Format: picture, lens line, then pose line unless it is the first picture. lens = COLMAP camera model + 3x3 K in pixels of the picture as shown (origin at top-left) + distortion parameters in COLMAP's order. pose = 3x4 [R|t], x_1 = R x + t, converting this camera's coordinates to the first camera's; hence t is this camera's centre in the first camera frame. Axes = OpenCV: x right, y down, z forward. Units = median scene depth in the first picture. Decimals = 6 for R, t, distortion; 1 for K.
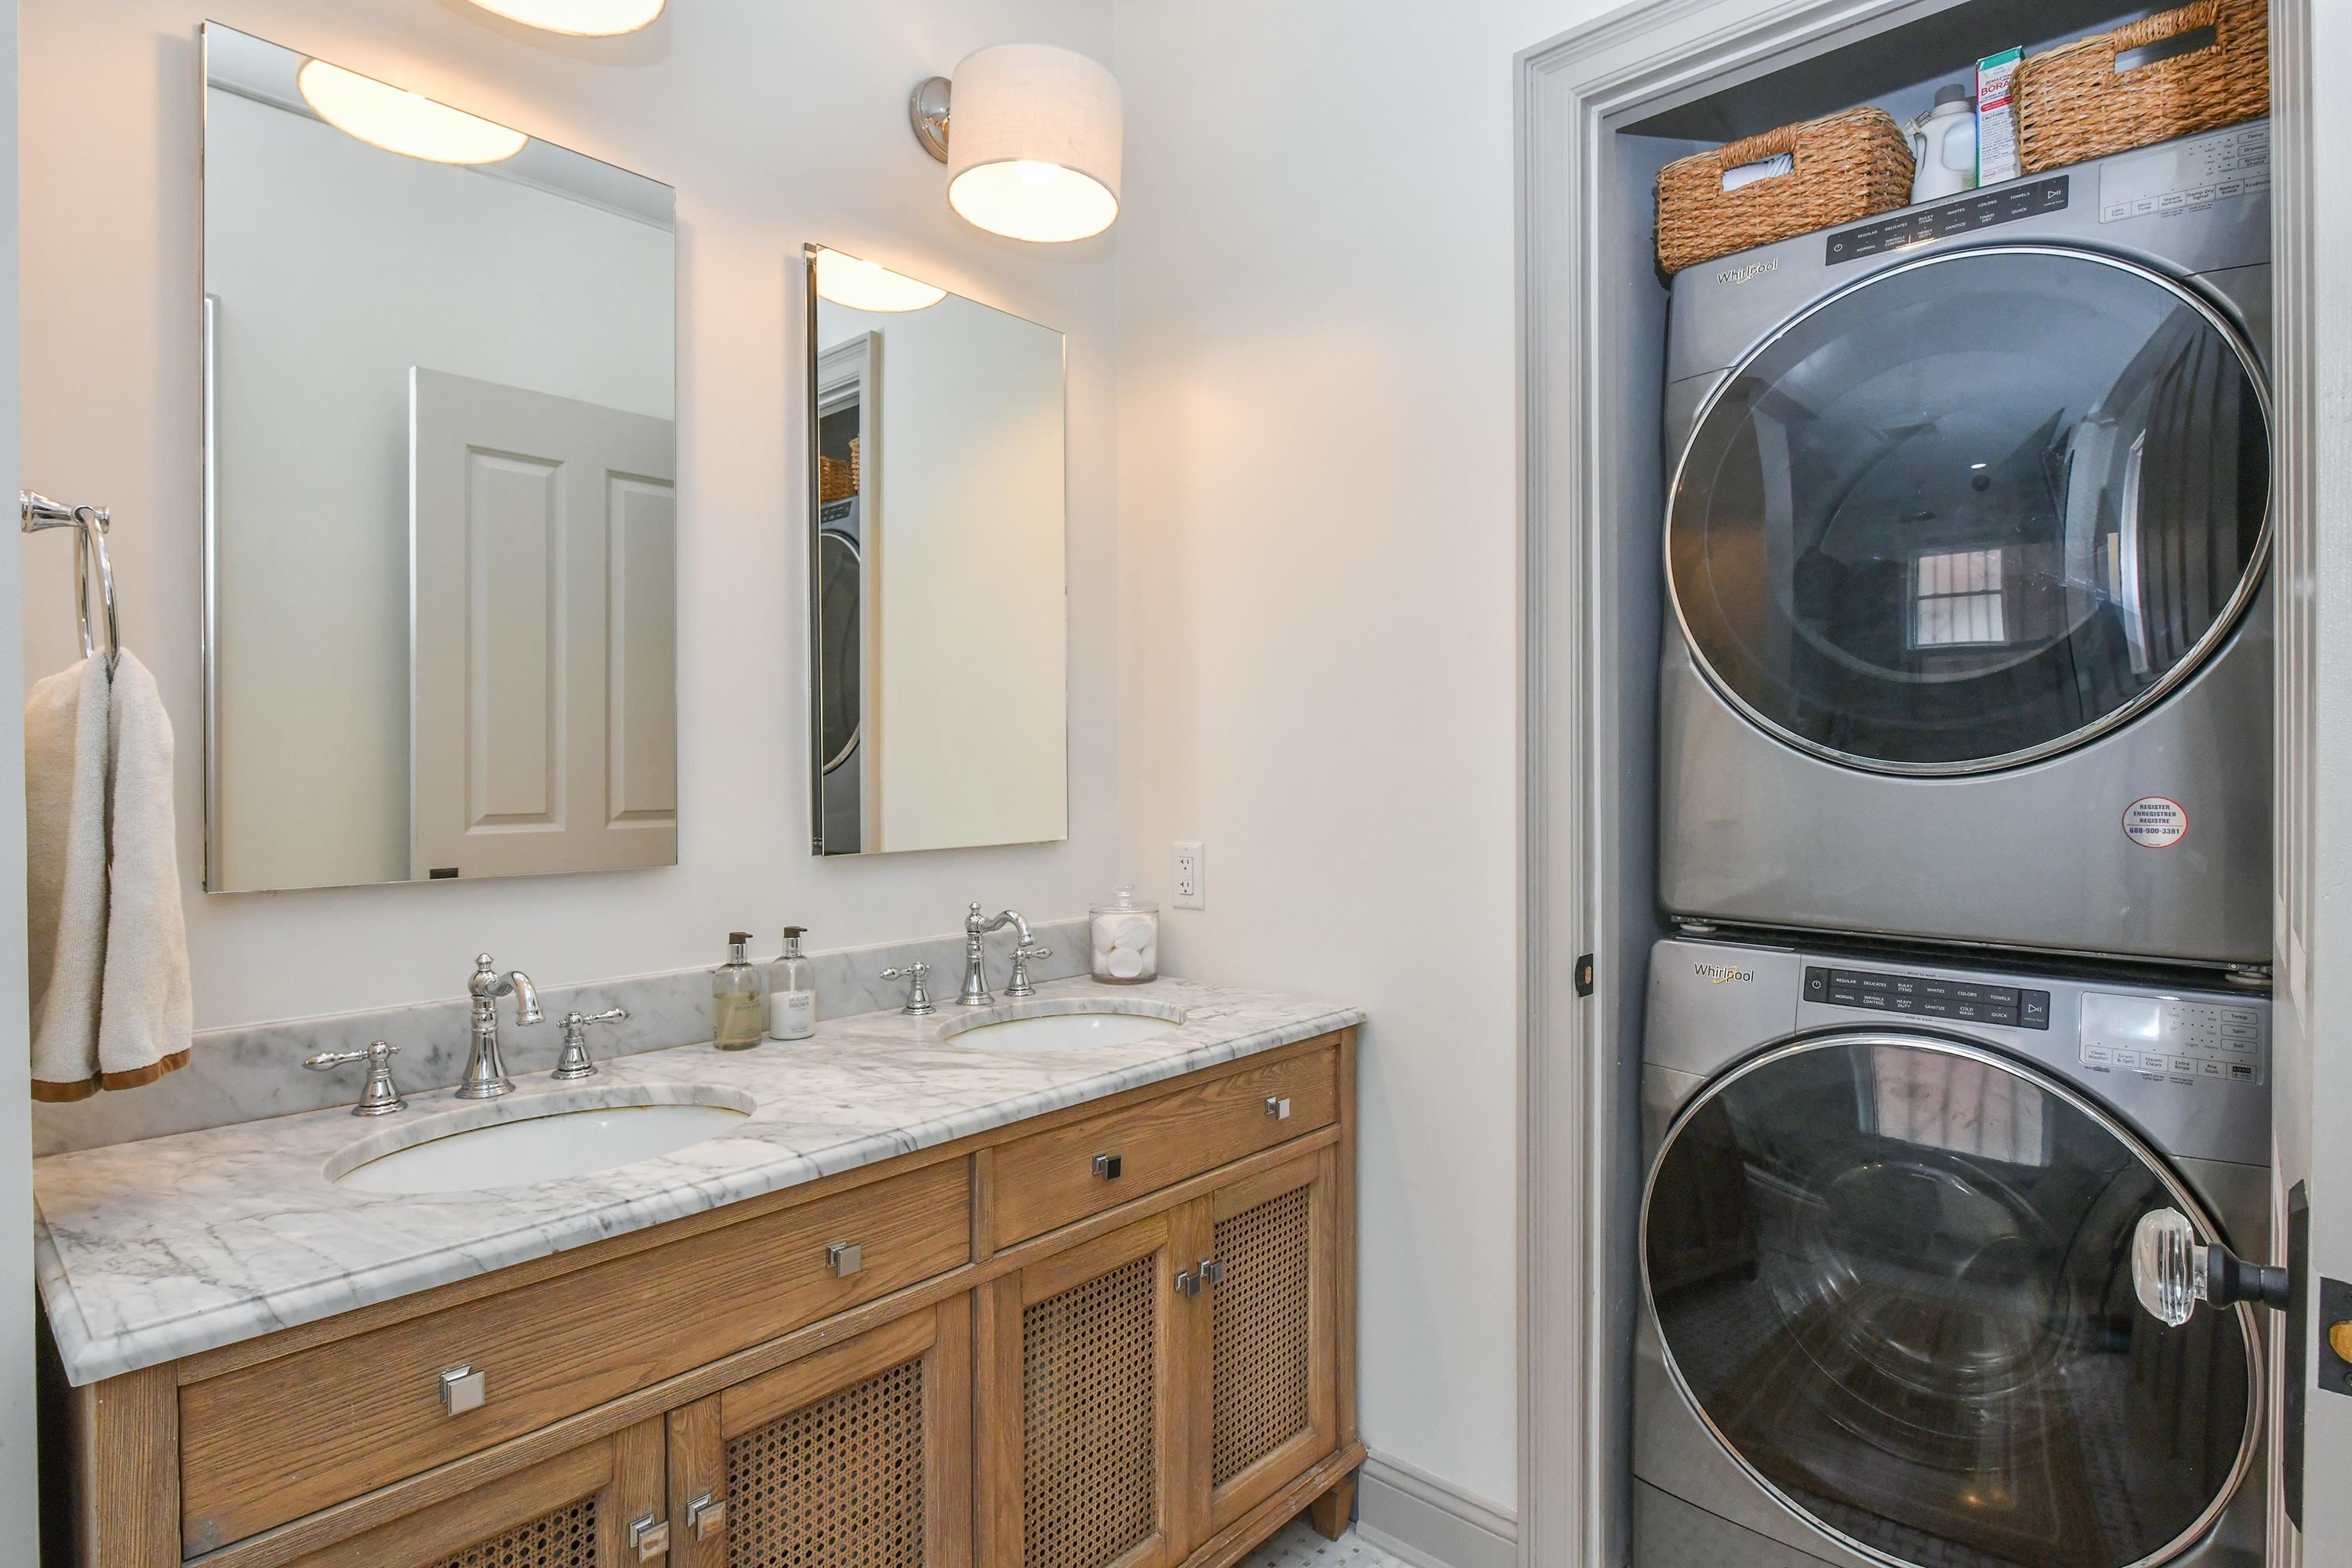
lens RADIAL K [[1206.0, 0, 1169.0], [0, 1206.0, 774.7], [0, 0, 1]] dist [-0.006160, -0.000214]
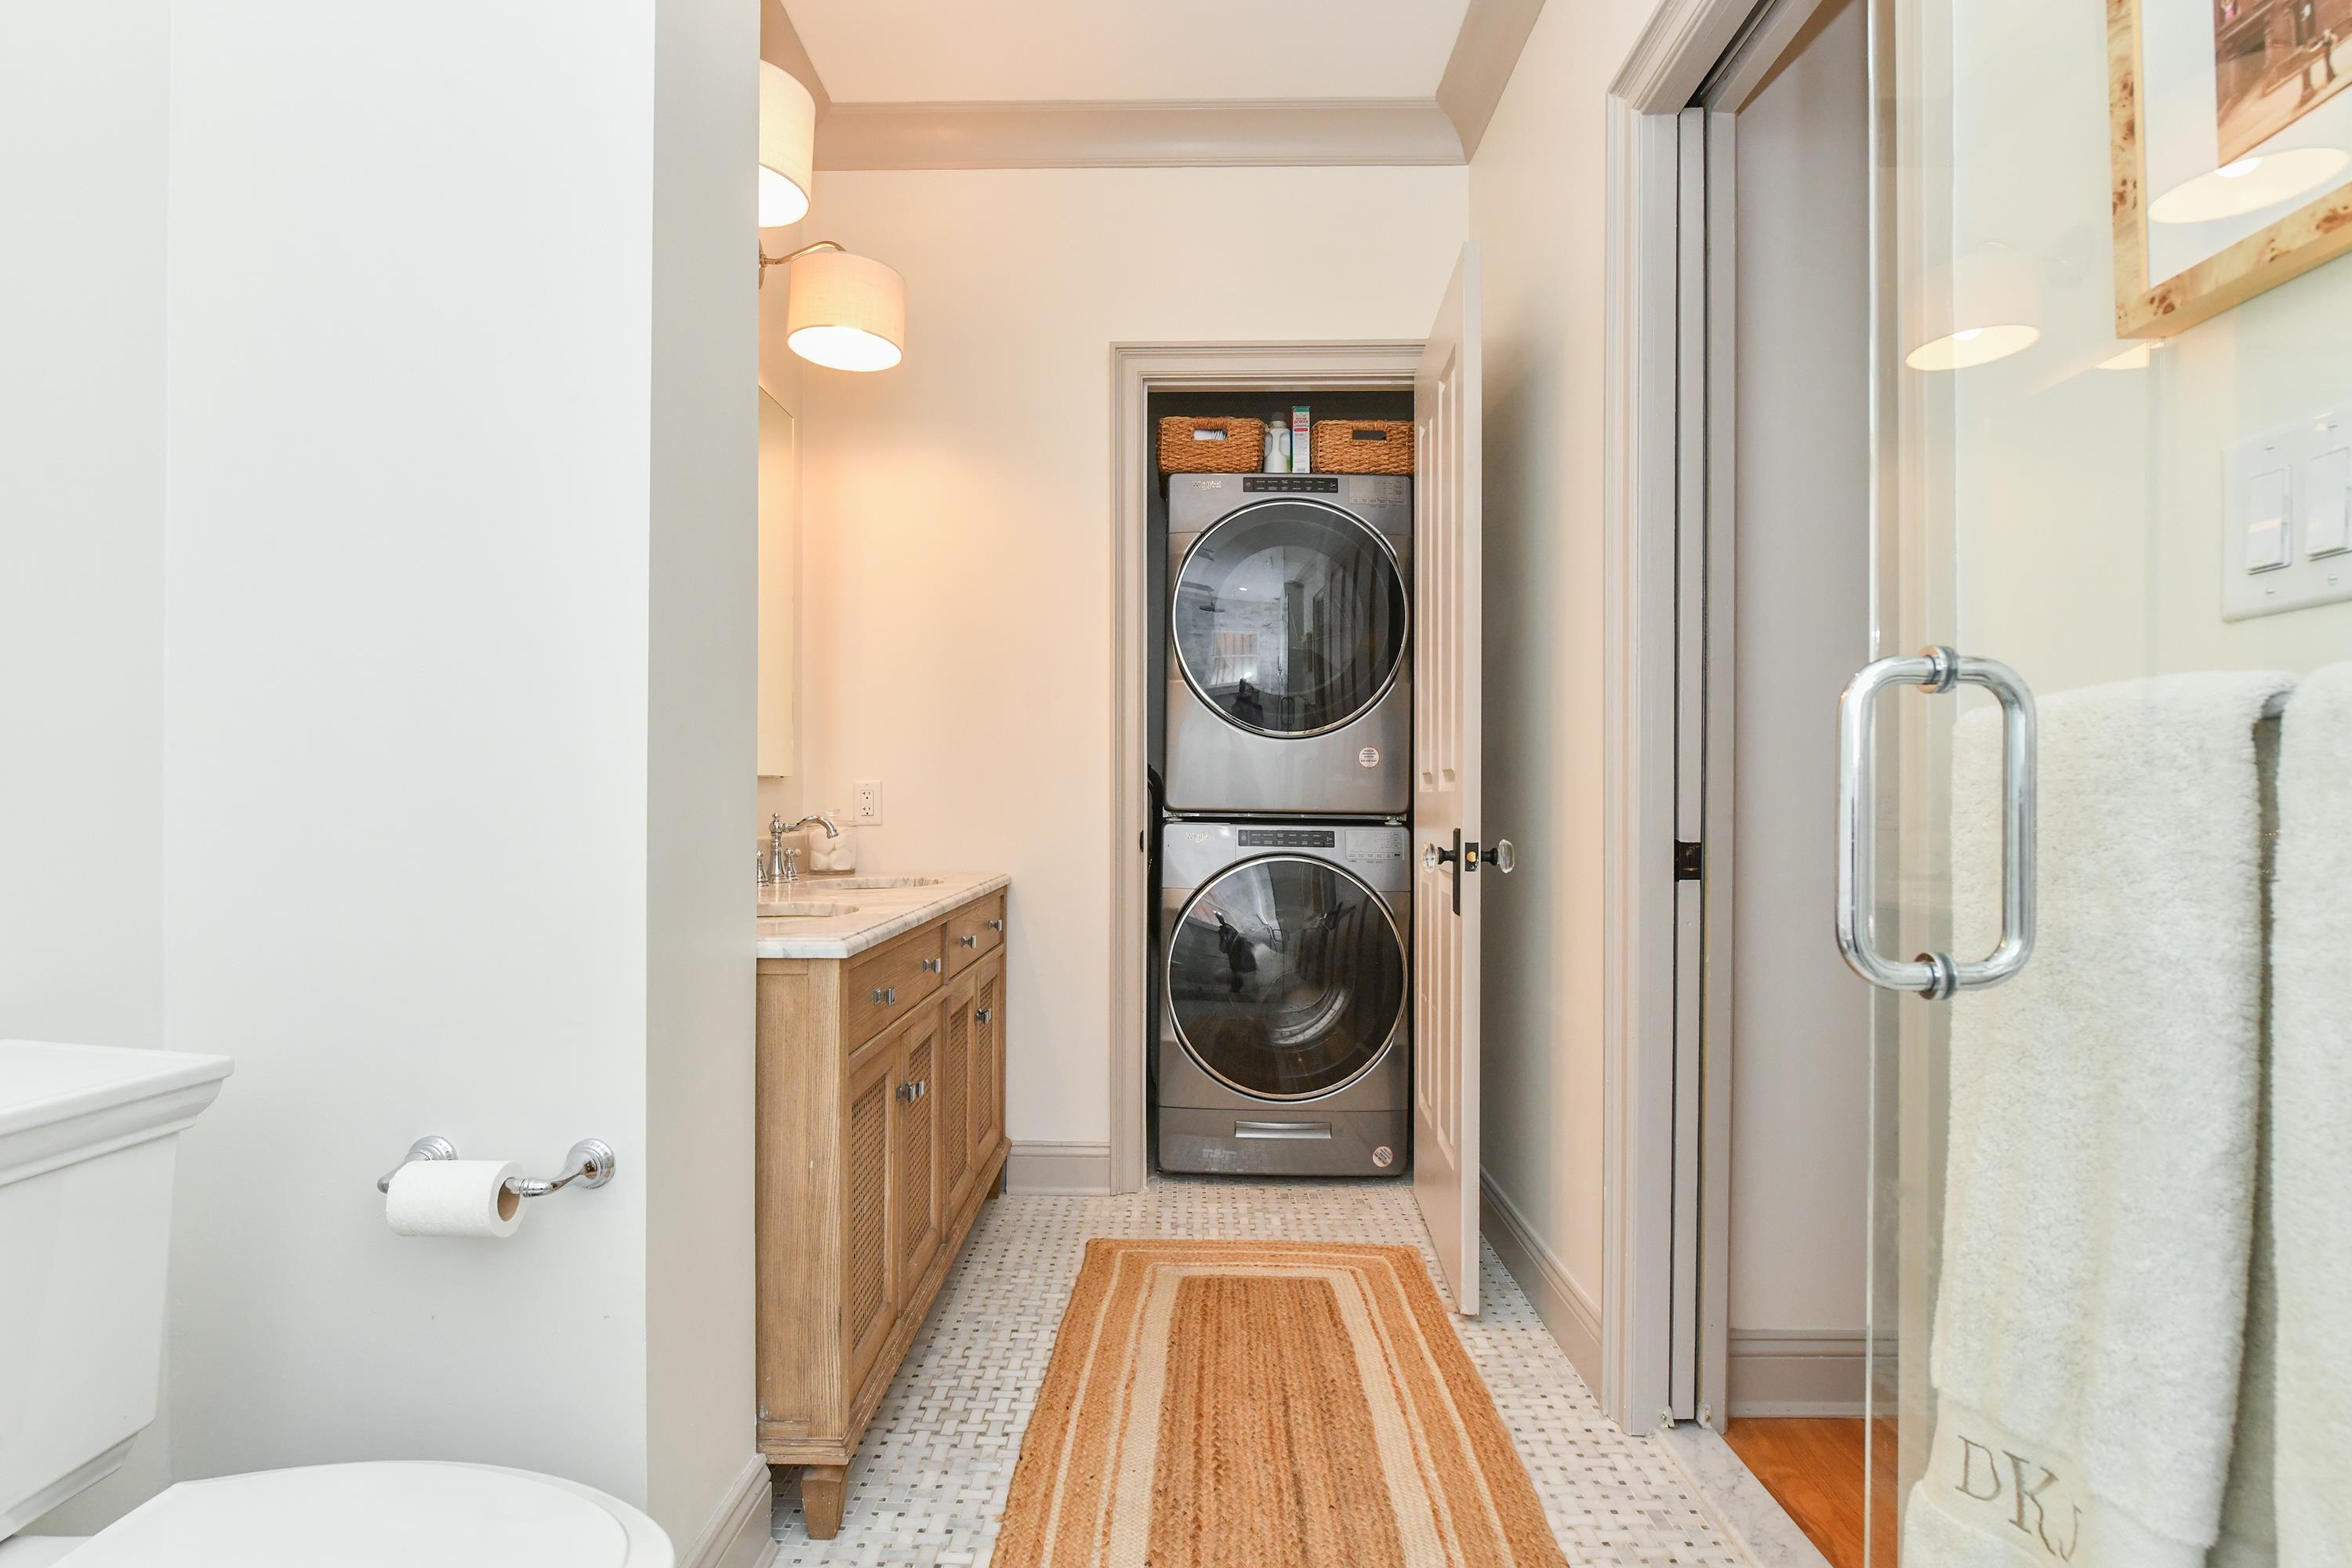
lens RADIAL K [[1206.0, 0, 1170.3], [0, 1206.0, 789.3], [0, 0, 1]] dist [-0.006160, -0.000214]
pose [[0.748727, 0.010691, 0.662792, -1.032850], [-0.001770, 0.999899, -0.014130, 0.132111], [-0.662876, 0.009406, 0.748670, -0.523272]]
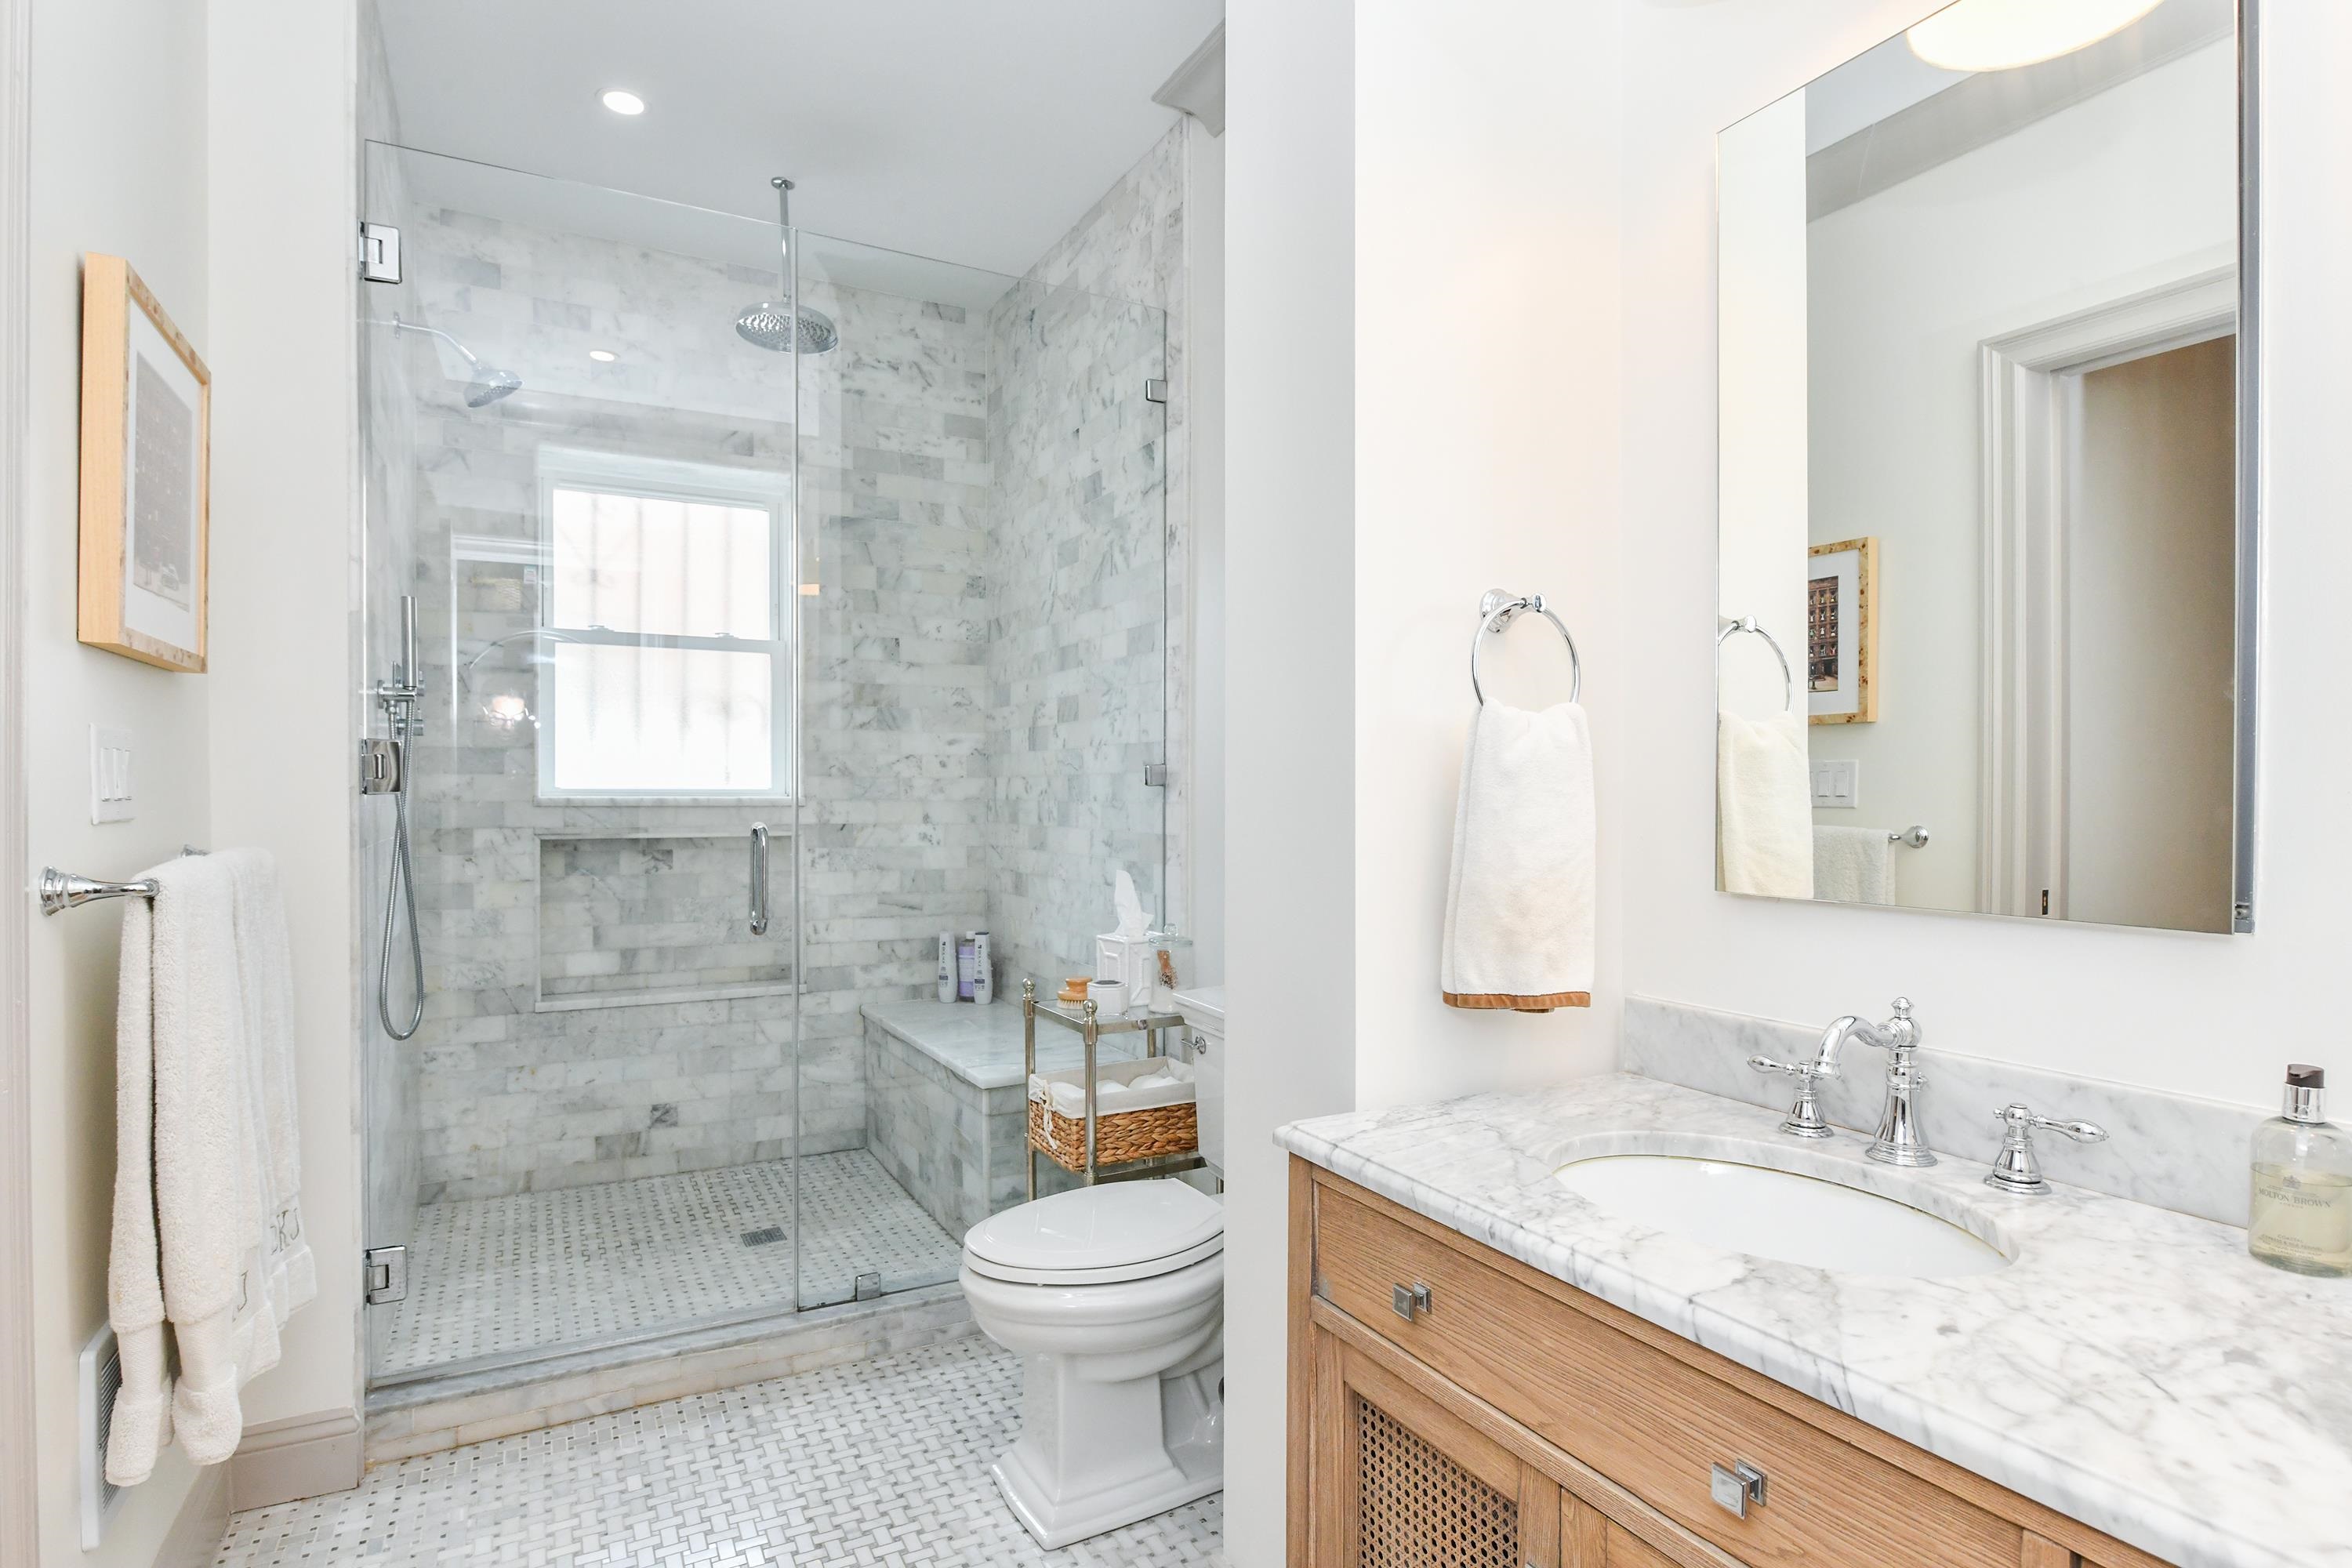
lens RADIAL K [[1206.0, 0, 1158.1], [0, 1206.0, 793.2], [0, 0, 1]] dist [-0.006160, -0.000214]
pose [[-0.342347, 0.003463, -0.939567, 0.432363], [-0.004573, 0.999975, 0.005352, 0.000176], [0.939562, 0.006129, -0.342323, 0.810243]]
